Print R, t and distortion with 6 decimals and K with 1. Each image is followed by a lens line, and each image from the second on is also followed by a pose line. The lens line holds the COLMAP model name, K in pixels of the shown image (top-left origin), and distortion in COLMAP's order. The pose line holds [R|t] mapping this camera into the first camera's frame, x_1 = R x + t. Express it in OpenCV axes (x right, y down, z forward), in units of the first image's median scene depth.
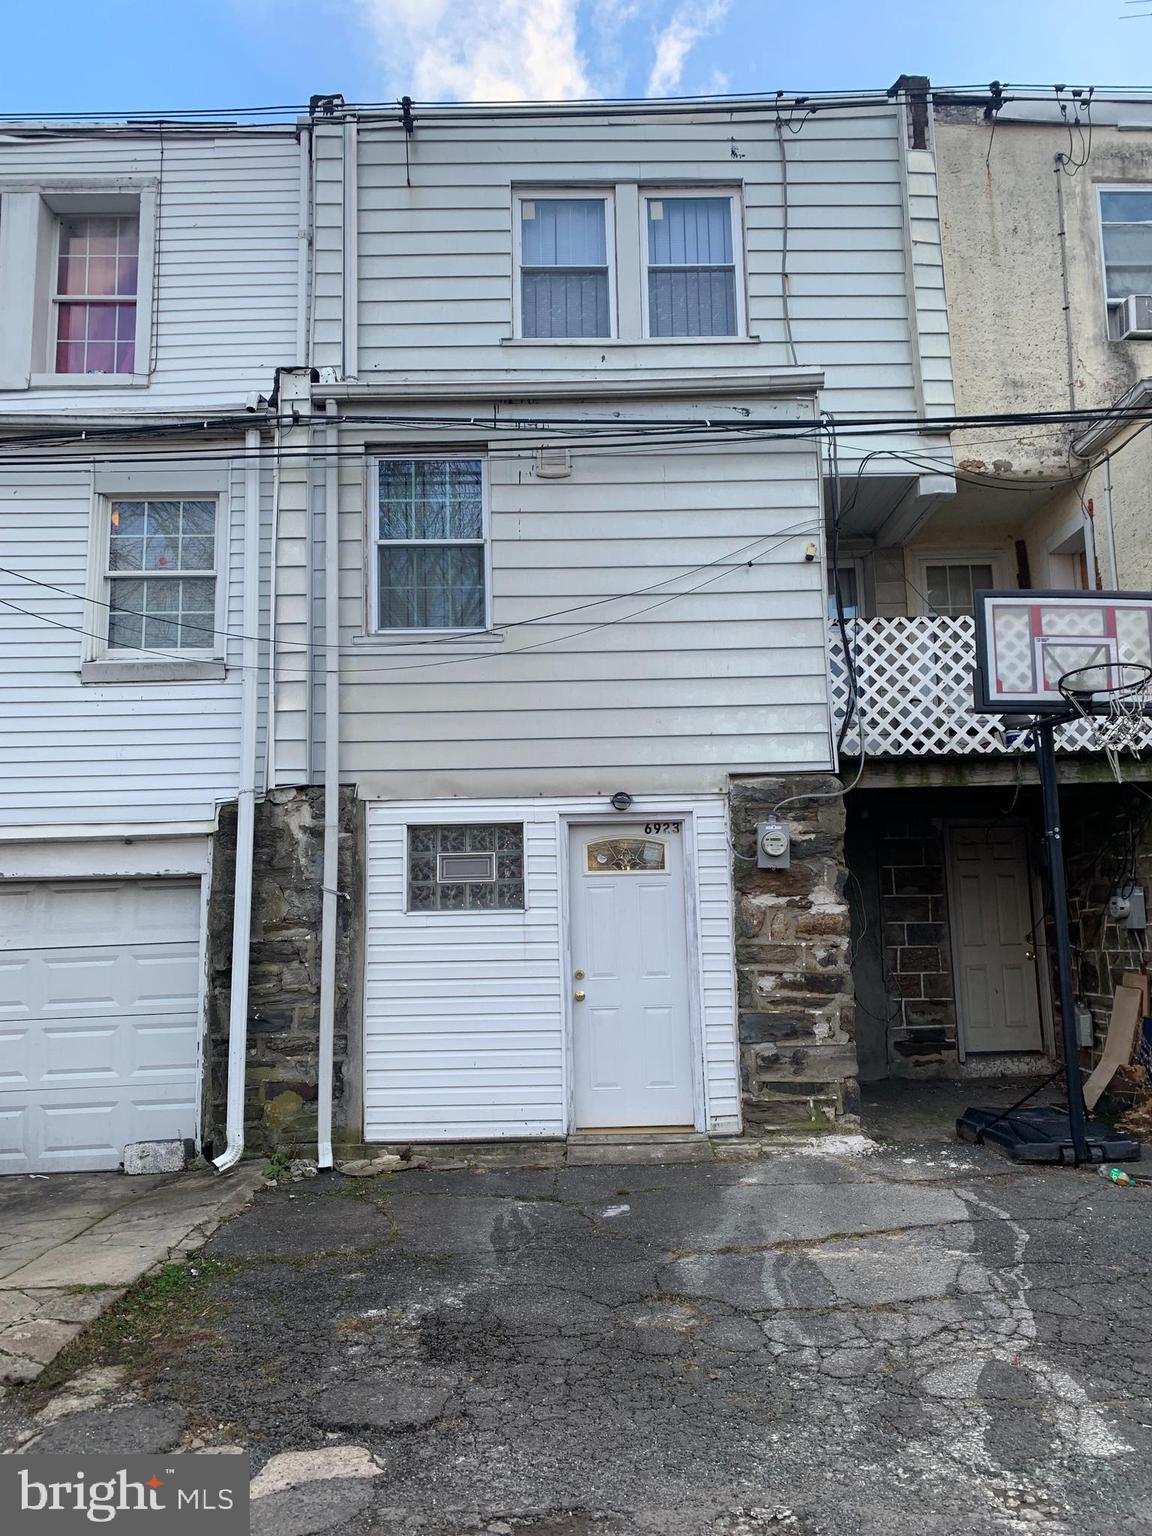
lens RADIAL K [[1180.2, 0, 569.8], [0, 1180.2, 763.6], [0, 0, 1]] dist [0.078653, -0.126795]
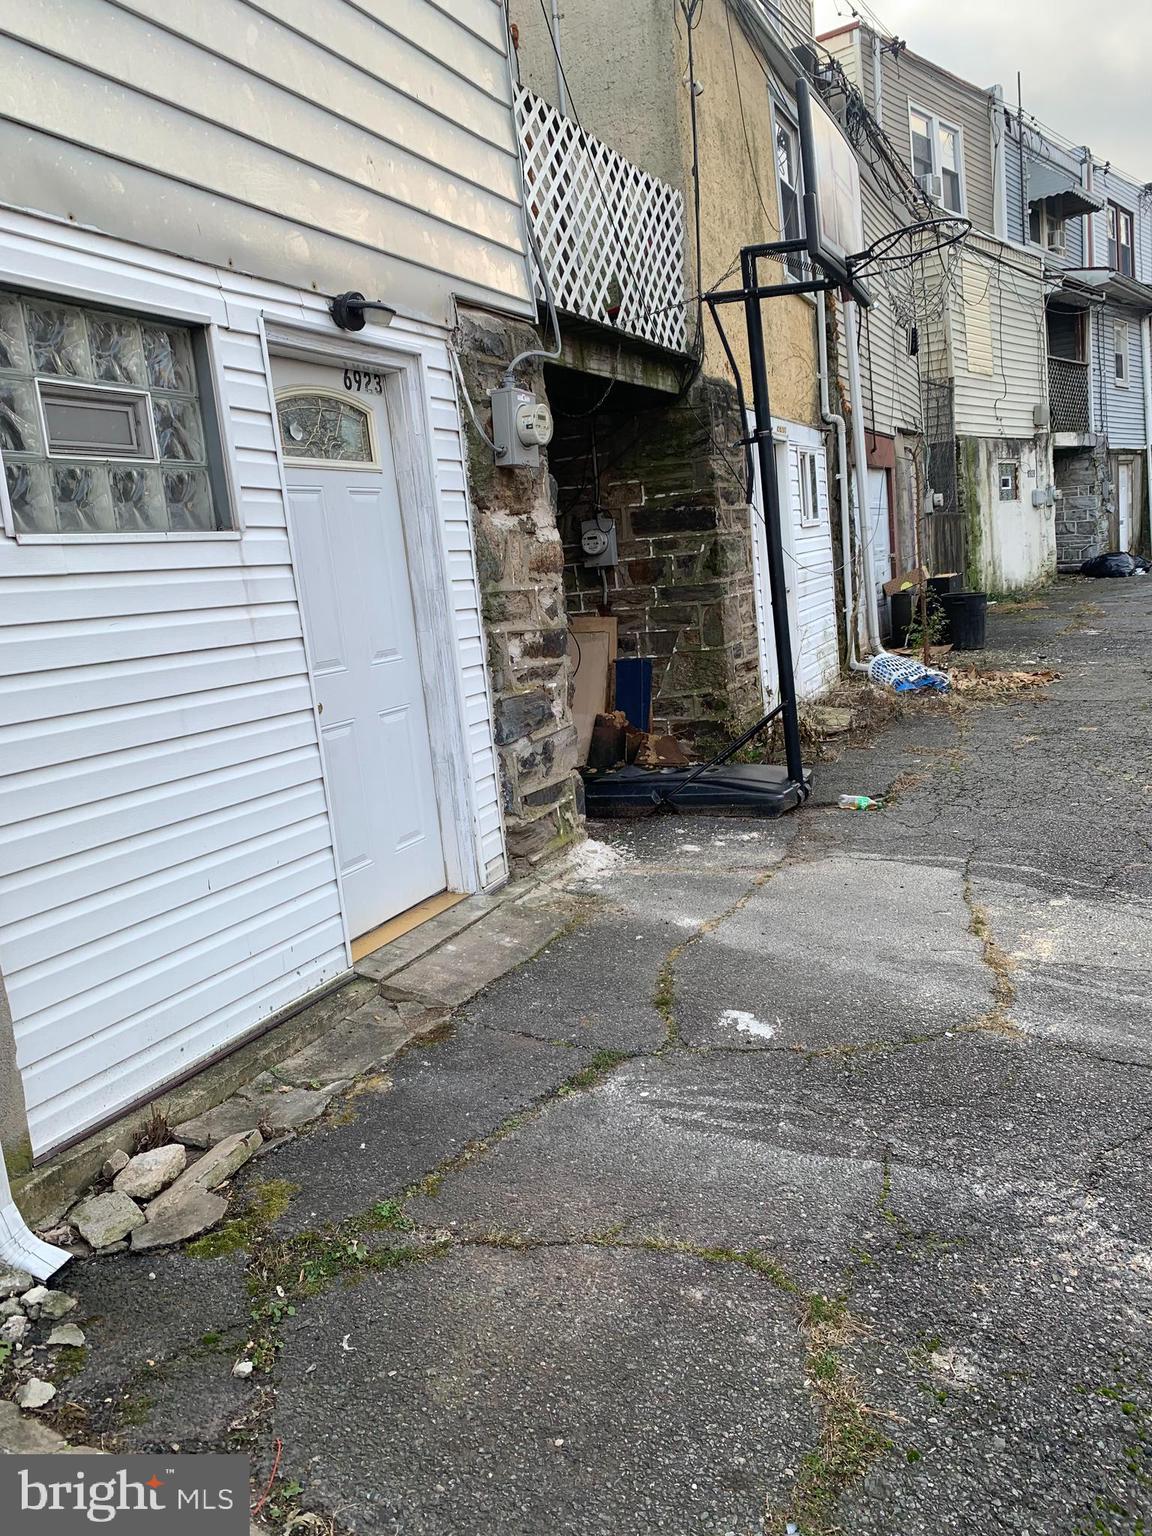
lens RADIAL K [[1180.2, 0, 569.8], [0, 1180.2, 763.6], [0, 0, 1]] dist [0.078653, -0.126795]
pose [[0.397373, -0.165484, 0.902613, -0.409799], [-0.060671, 0.976716, 0.205780, 0.110216], [-0.915649, -0.136534, 0.378080, 0.712918]]
